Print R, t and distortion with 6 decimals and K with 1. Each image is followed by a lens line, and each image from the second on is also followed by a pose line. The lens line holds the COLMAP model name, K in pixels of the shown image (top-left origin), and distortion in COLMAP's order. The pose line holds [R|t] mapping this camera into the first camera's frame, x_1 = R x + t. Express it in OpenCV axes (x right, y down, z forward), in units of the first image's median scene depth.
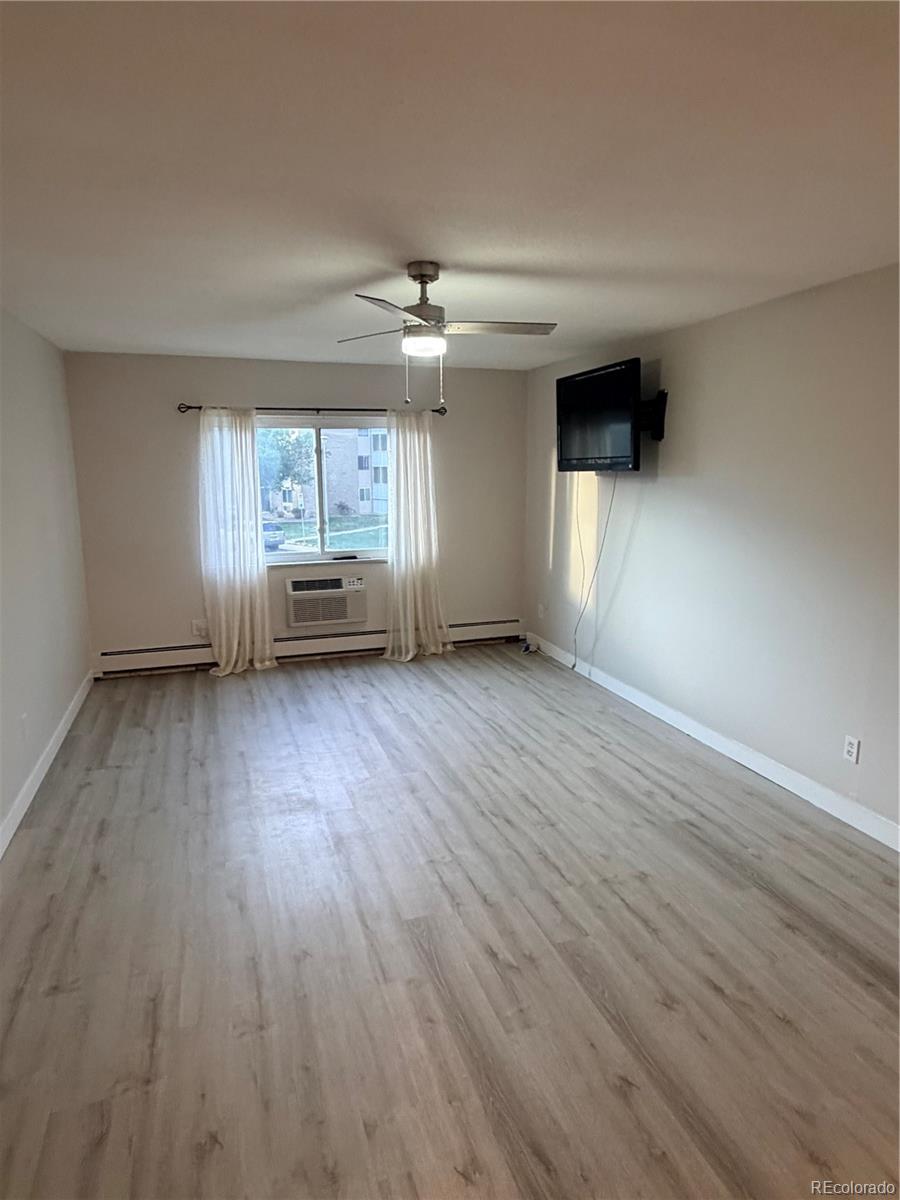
lens RADIAL K [[711.6, 0, 450.0], [0, 711.6, 600.0], [0, 0, 1]] dist [-0.001232, 0.000936]
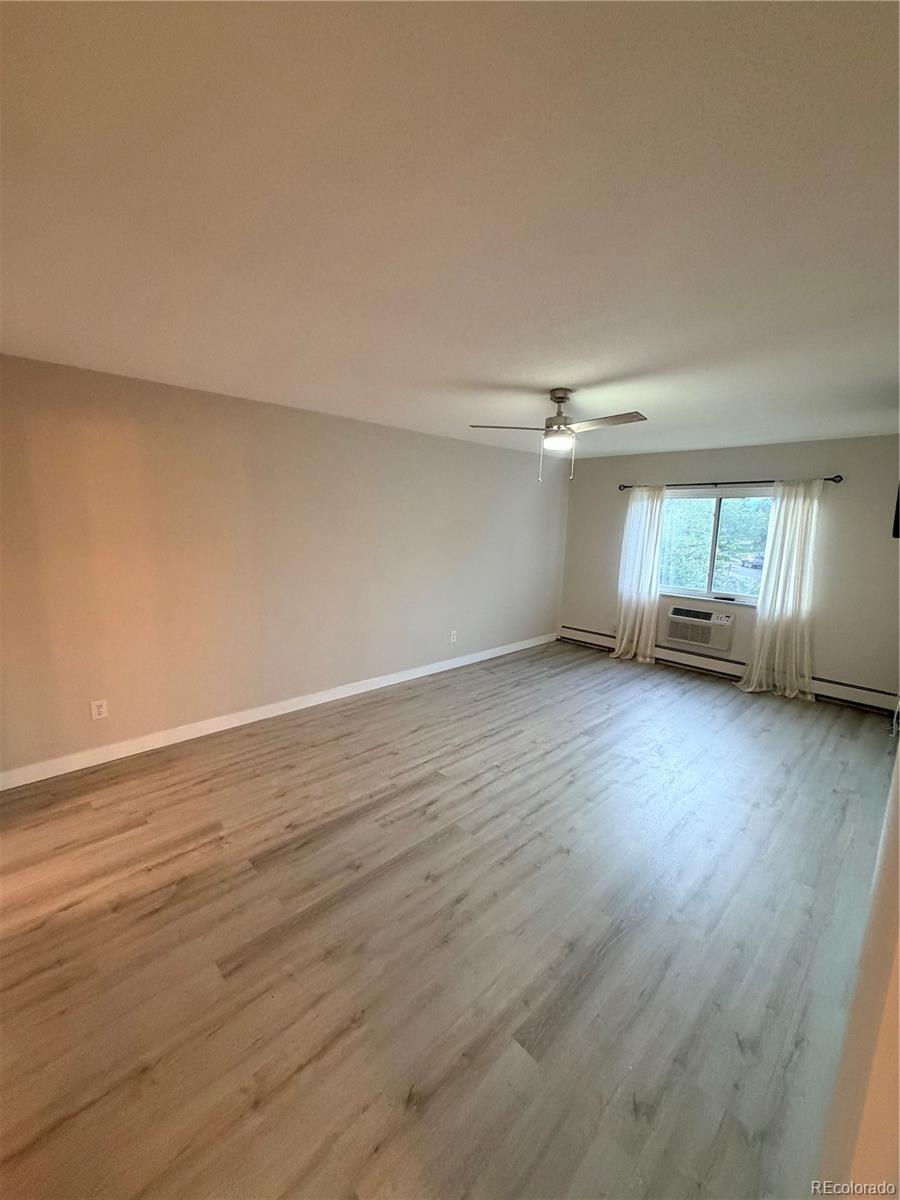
lens RADIAL K [[477.1, 0, 450.0], [0, 477.1, 600.0], [0, 0, 1]] dist [-0.002418, -0.000109]
pose [[0.425058, 0.166136, -0.889789, 0.442048], [-0.197523, 0.976346, 0.087940, -0.038156], [0.883352, 0.138375, 0.447819, 0.201836]]
